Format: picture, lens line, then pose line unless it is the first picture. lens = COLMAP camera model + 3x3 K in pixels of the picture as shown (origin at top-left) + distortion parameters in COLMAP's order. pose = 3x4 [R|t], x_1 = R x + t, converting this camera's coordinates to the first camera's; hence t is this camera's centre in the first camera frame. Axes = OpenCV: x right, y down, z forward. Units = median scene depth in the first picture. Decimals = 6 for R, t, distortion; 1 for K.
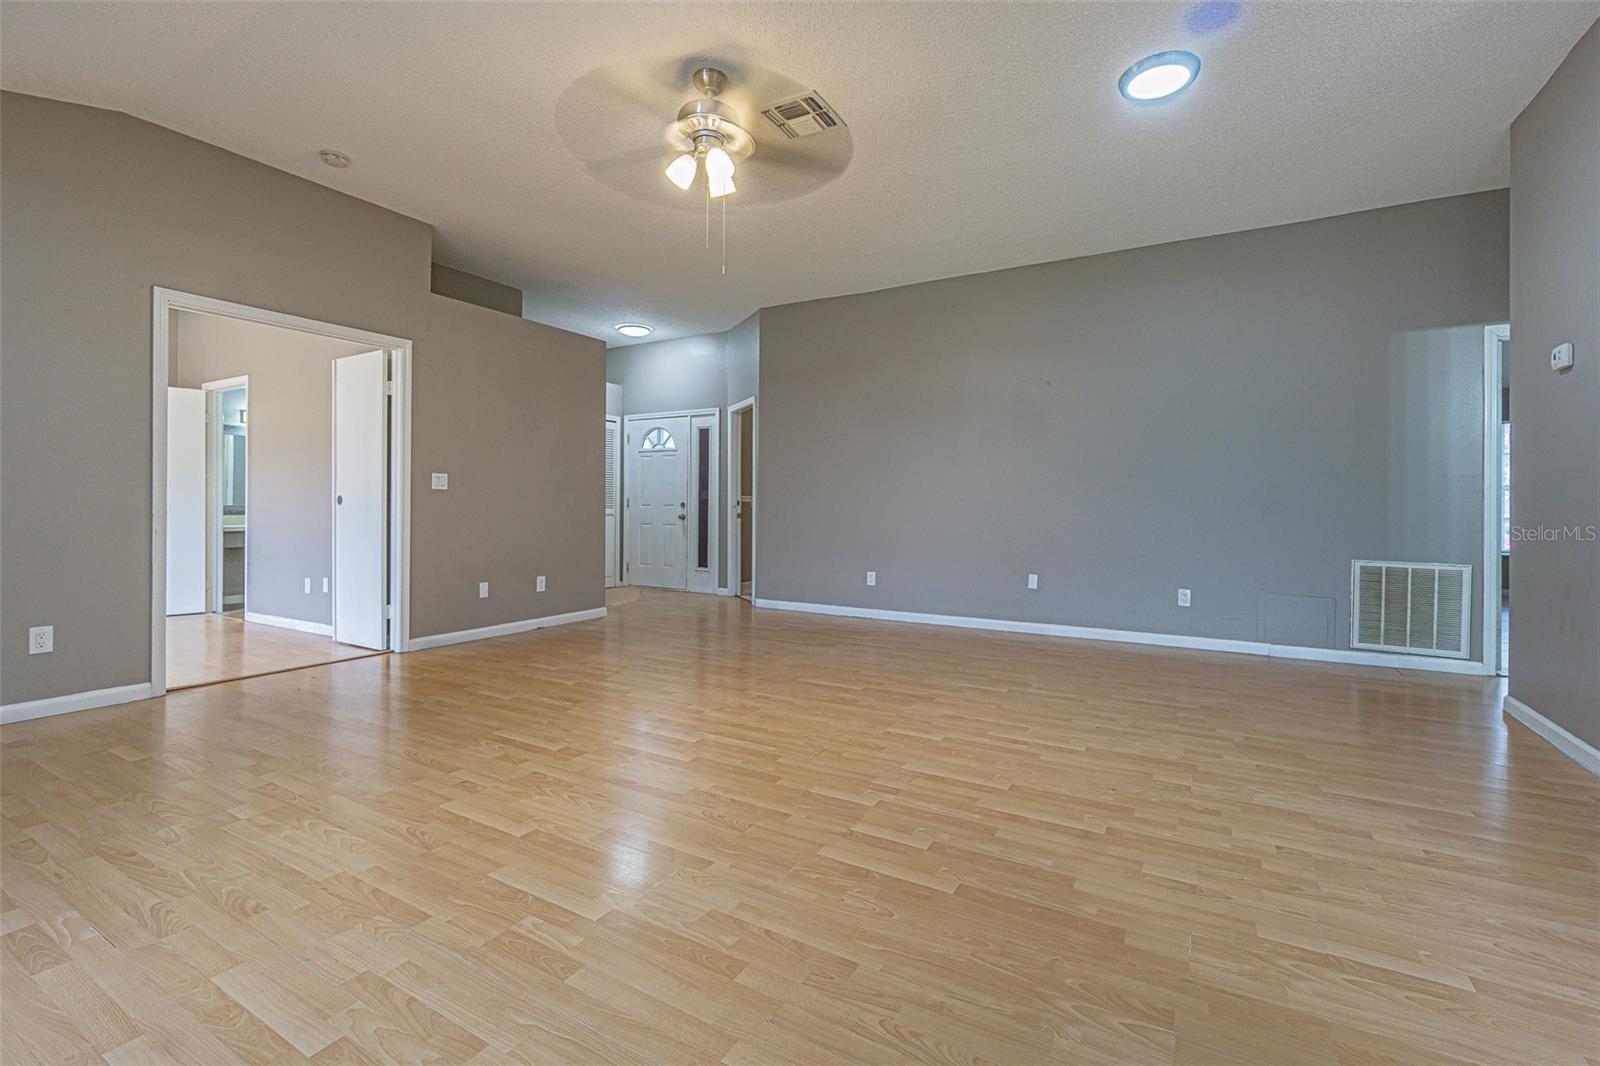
lens RADIAL K [[697.5, 0, 791.1], [0, 697.5, 518.5], [0, 0, 1]] dist [-0.015219, 0.005228]
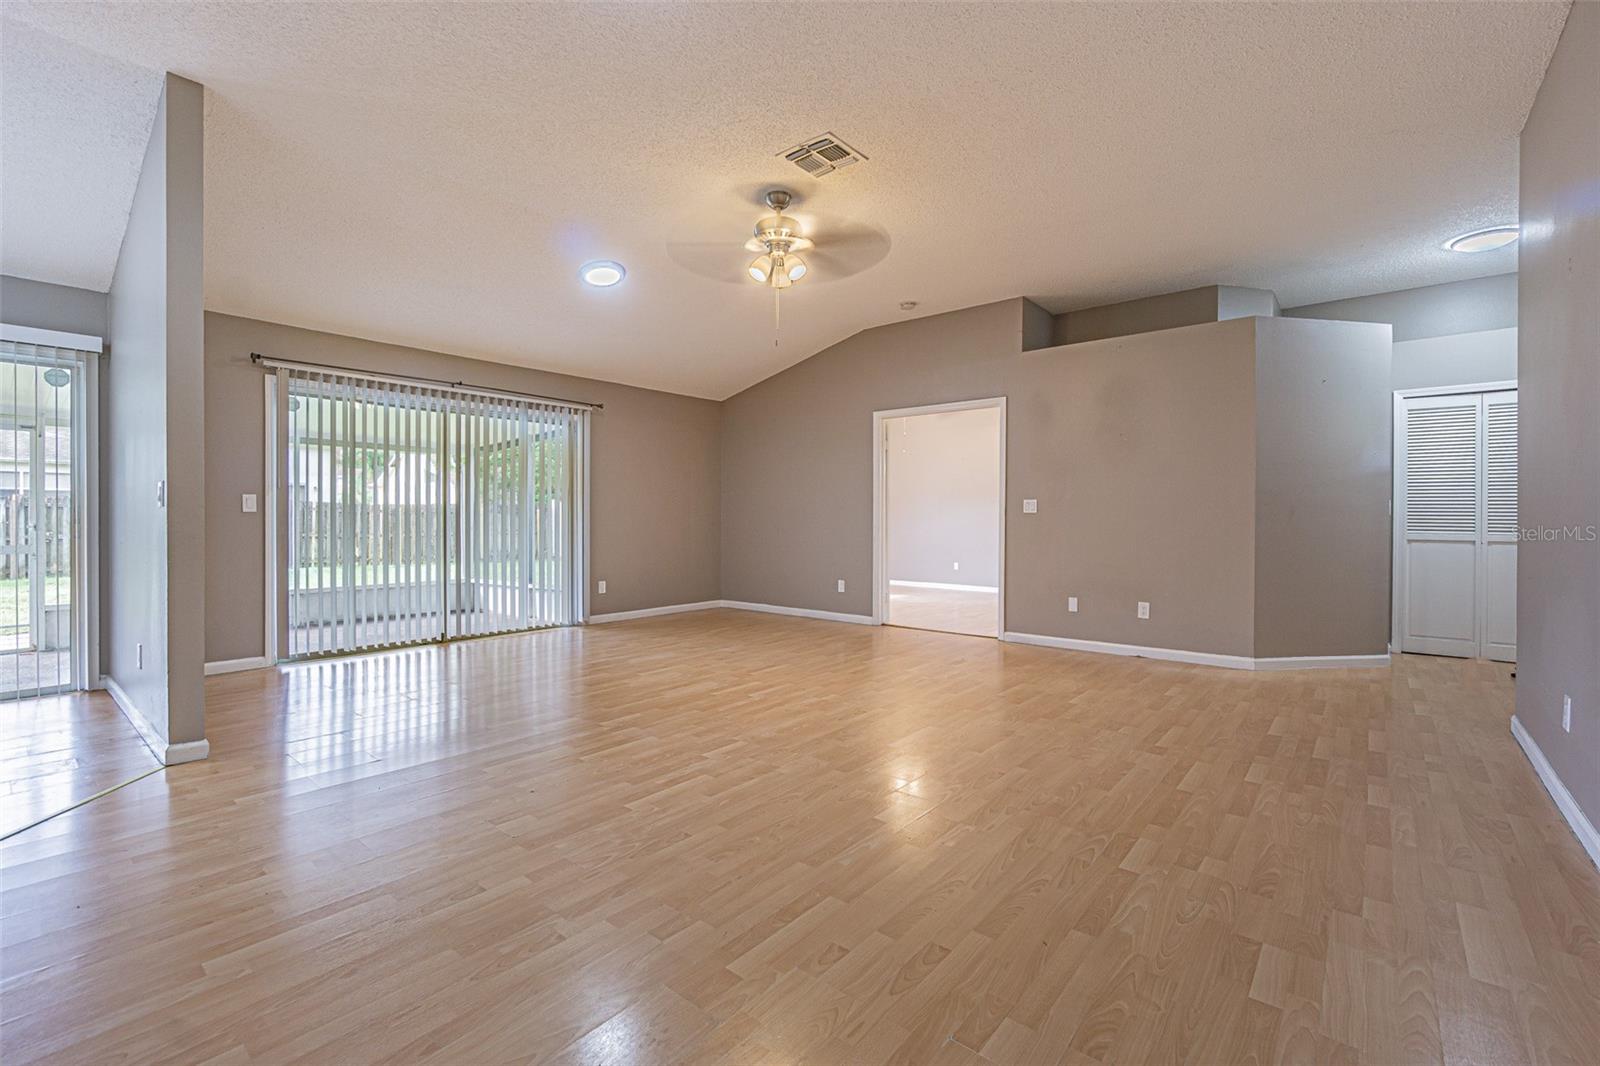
lens RADIAL K [[697.5, 0, 791.1], [0, 697.5, 518.5], [0, 0, 1]] dist [-0.015219, 0.005228]
pose [[-0.168596, -0.007849, -0.985654, 1.152376], [-0.020541, 0.999779, -0.004448, -0.027397], [0.985471, 0.019496, -0.168720, 1.237739]]
